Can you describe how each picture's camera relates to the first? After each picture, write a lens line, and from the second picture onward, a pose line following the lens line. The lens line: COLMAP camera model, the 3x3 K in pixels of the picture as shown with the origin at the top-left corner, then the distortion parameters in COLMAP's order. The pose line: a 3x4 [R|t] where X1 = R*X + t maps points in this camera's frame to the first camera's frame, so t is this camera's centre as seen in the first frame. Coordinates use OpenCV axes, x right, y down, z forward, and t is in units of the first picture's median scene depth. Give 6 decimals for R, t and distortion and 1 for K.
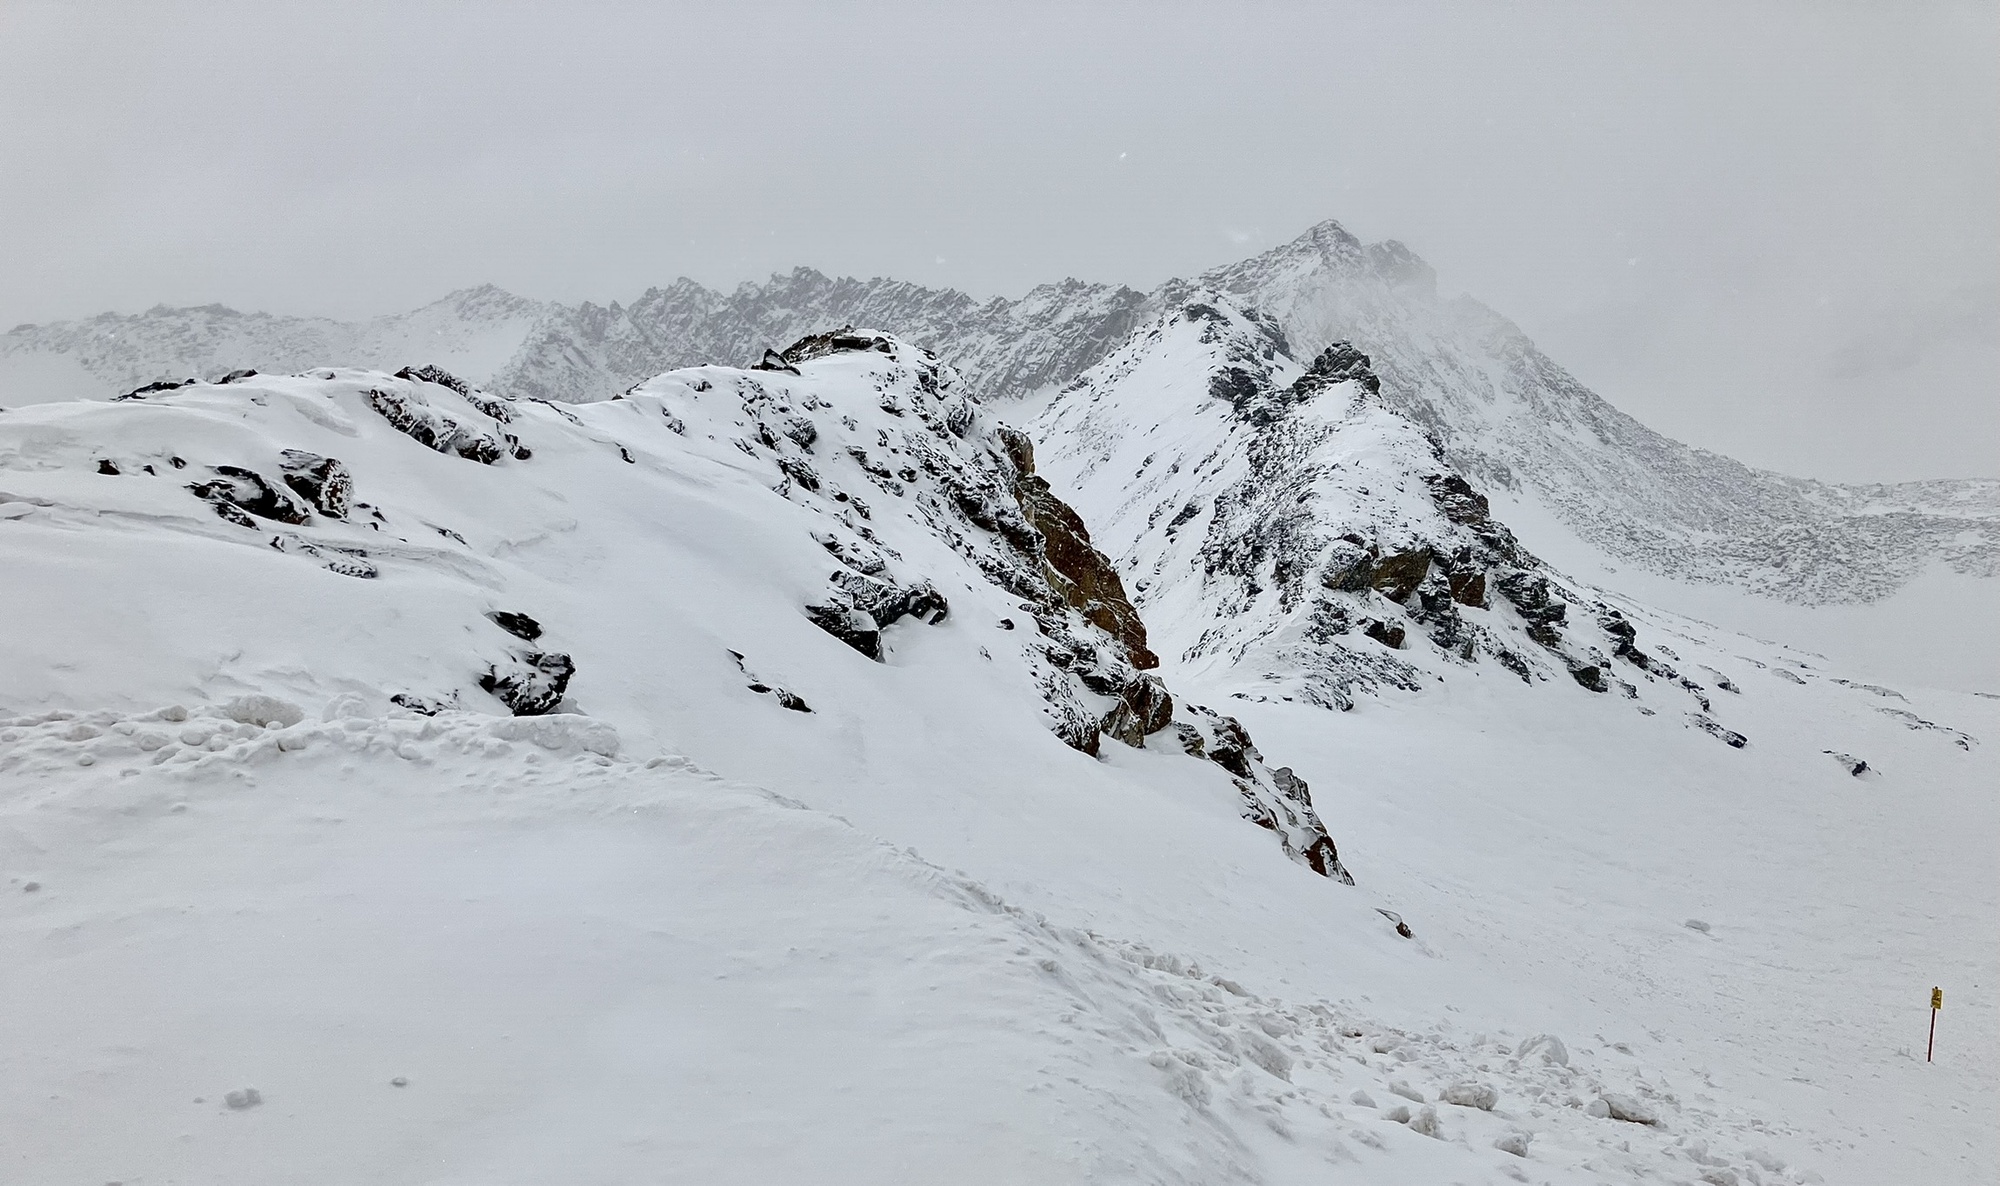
lens RADIAL K [[1574.9, 0, 989.7], [0, 1574.9, 724.2], [0, 0, 1]] dist [0.075819, -0.171770]
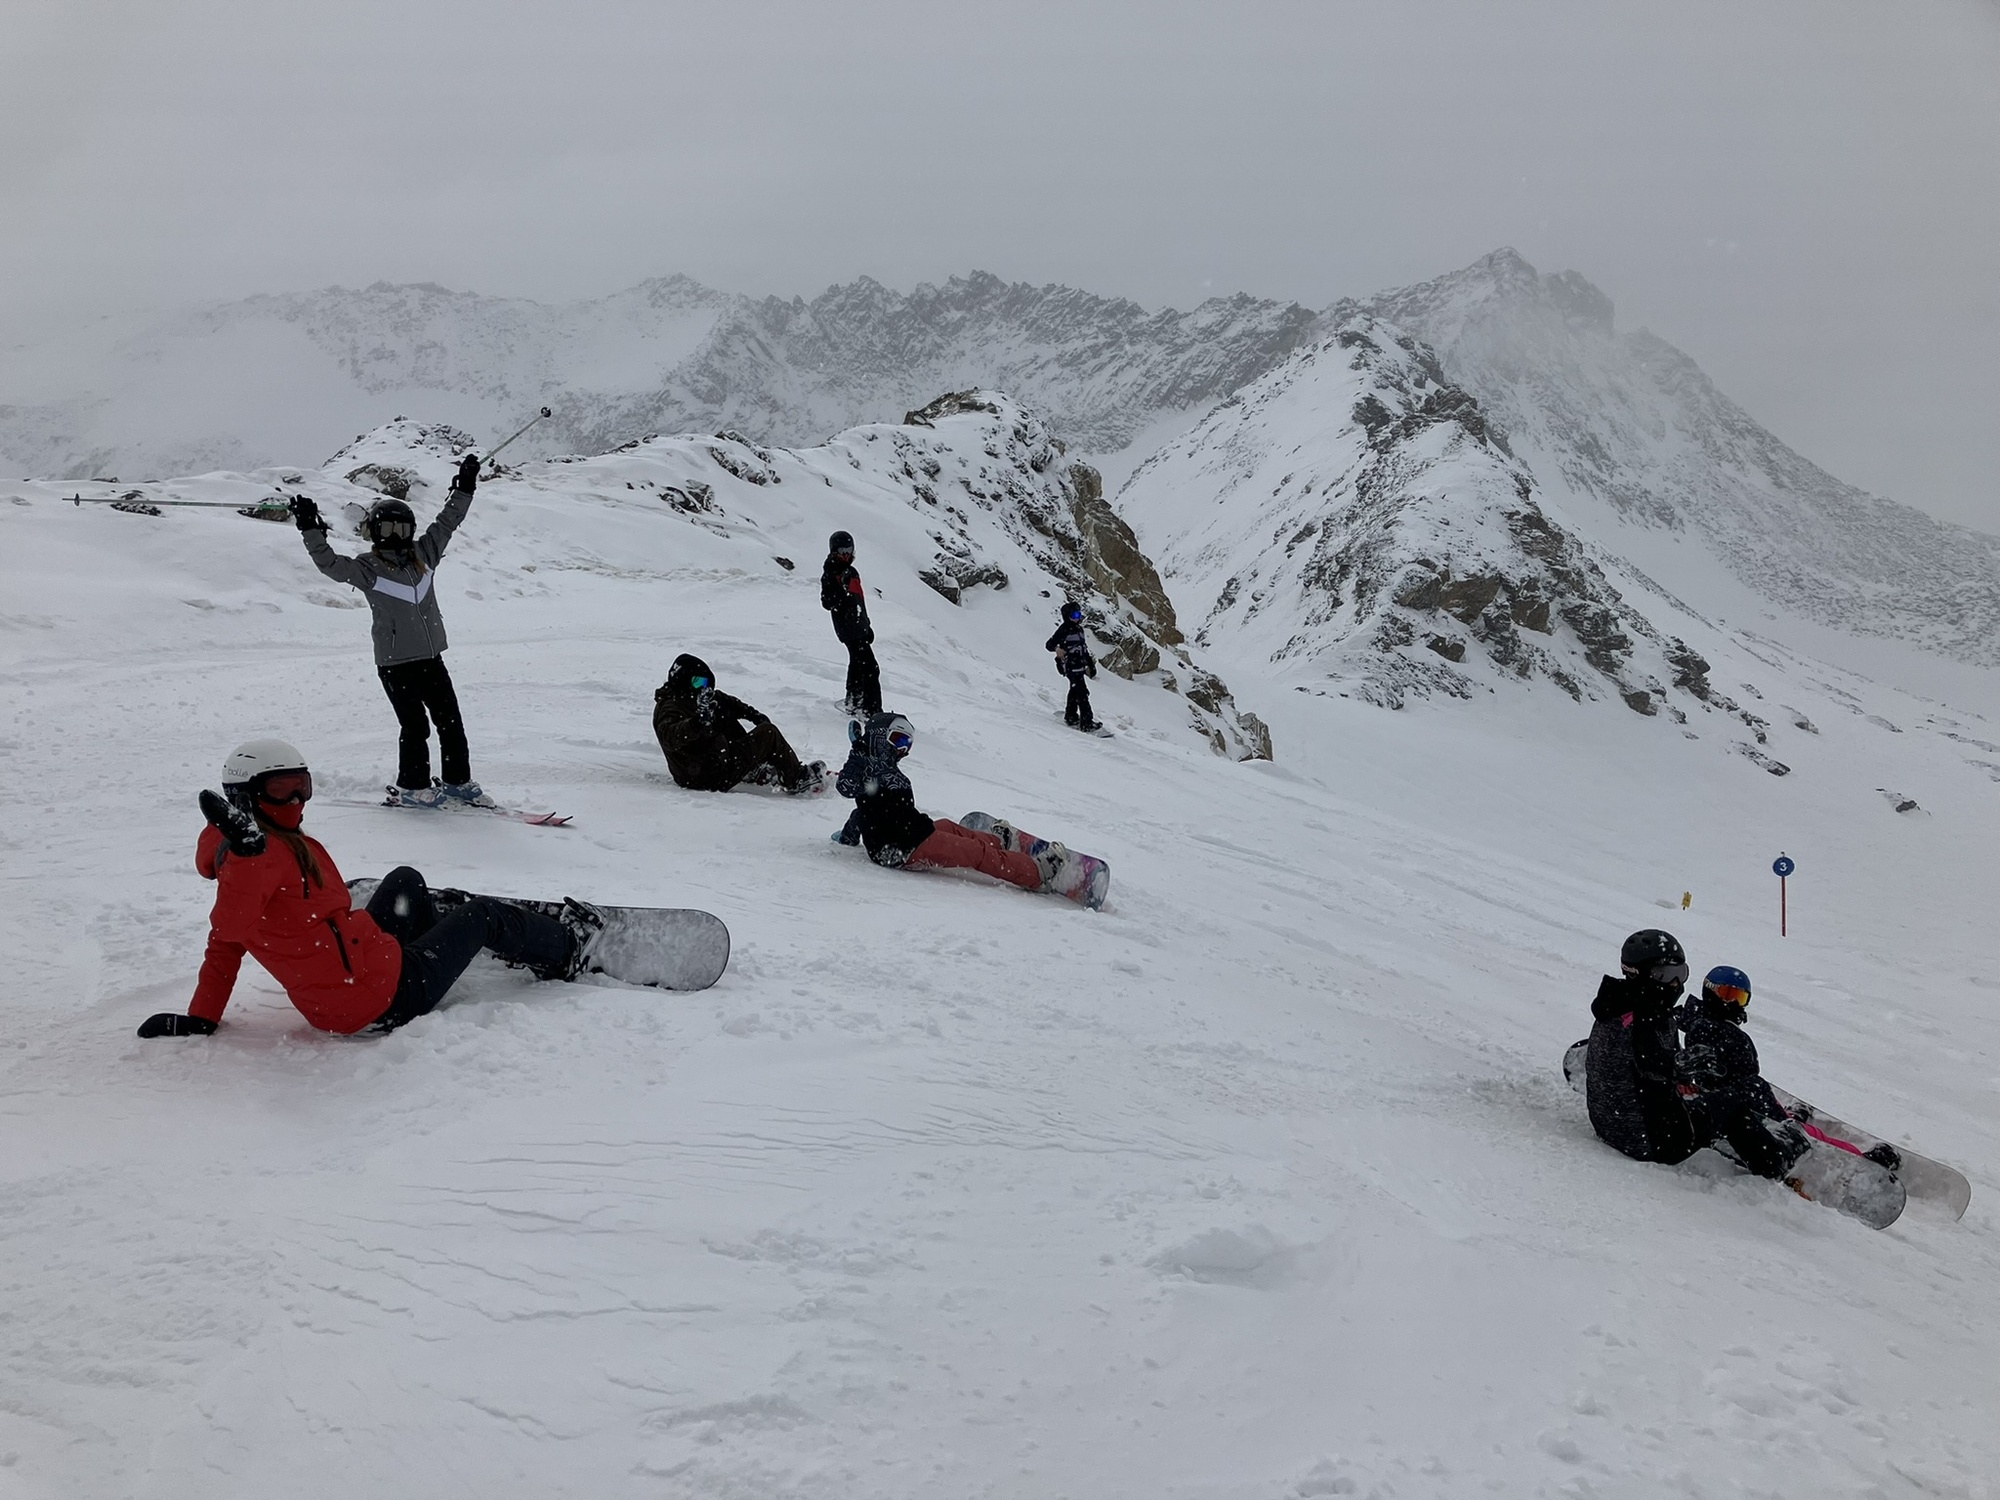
lens RADIAL K [[1650.9, 0, 928.7], [0, 1650.9, 751.6], [0, 0, 1]] dist [0.008422, -0.010980]
pose [[0.988581, 0.075973, -0.130134, 0.038482], [-0.074611, 0.997095, 0.015317, 0.024902], [0.130919, -0.005432, 0.991378, -0.214115]]
